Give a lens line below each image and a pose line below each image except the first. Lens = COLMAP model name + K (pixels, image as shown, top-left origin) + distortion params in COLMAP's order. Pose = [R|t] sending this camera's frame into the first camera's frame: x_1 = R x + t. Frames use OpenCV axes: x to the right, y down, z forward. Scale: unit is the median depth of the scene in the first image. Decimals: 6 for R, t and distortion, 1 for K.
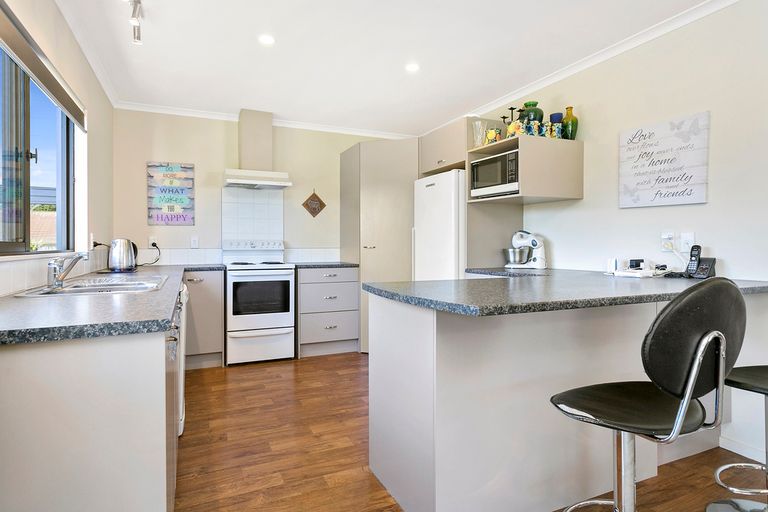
lens RADIAL K [[424.8, 0, 369.1], [0, 424.8, 241.3], [0, 0, 1]] dist [0.002507, 0.000684]
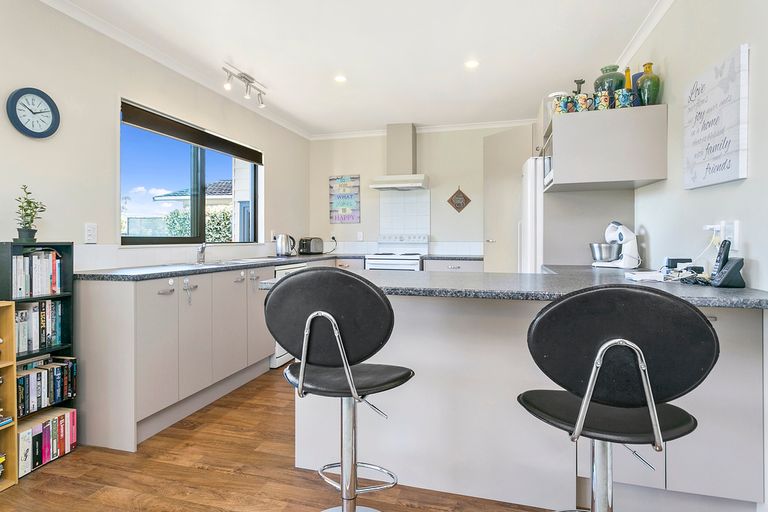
lens RADIAL K [[424.8, 0, 369.1], [0, 424.8, 241.3], [0, 0, 1]] dist [0.002507, 0.000684]
pose [[0.769584, 0.005232, -0.638524, 0.430656], [0.004531, 0.999897, 0.013654, -0.000252], [0.638529, -0.013401, 0.769481, 0.045661]]
